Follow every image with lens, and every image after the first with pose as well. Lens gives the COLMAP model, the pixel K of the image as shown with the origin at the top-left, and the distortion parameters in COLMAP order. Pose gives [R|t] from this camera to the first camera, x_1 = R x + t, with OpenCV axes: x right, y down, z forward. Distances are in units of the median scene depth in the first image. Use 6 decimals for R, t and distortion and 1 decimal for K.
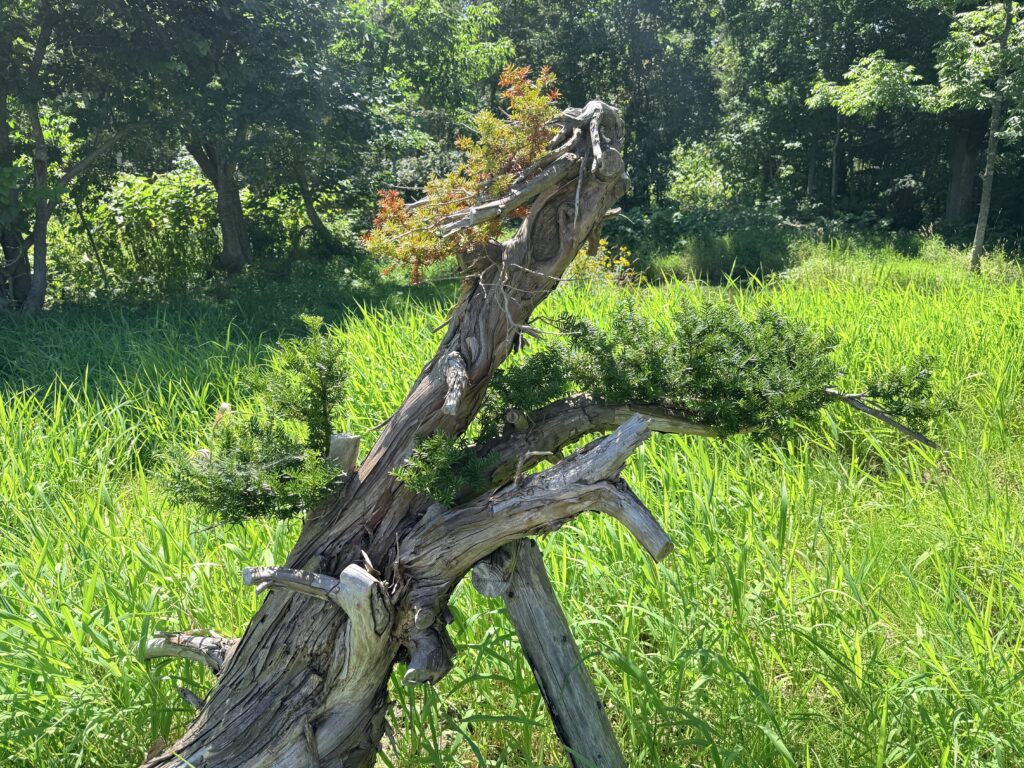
lens RADIAL K [[683.0, 0, 512.0], [0, 683.0, 384.0], [0, 0, 1]] dist [0.057914, -0.103039]
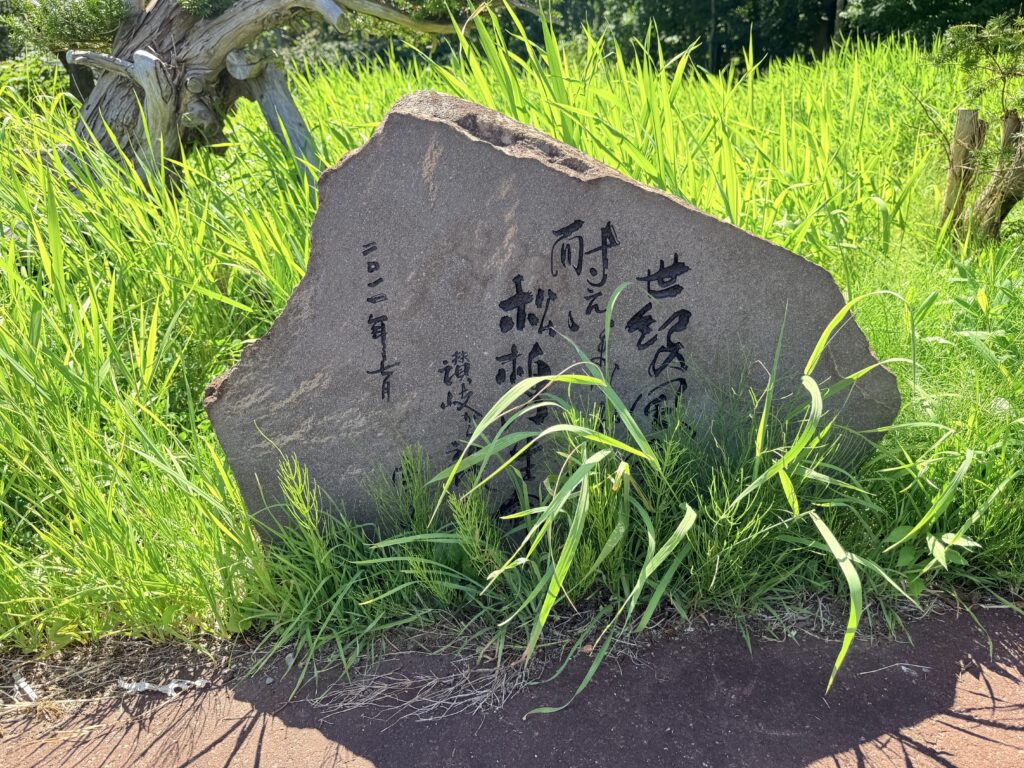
lens RADIAL K [[683.0, 0, 512.0], [0, 683.0, 384.0], [0, 0, 1]] dist [0.057914, -0.103039]
pose [[0.988635, -0.065817, 0.135165, 0.320209], [0.049108, 0.991137, 0.123436, 0.841761], [-0.142091, -0.115396, 0.983104, -0.679534]]
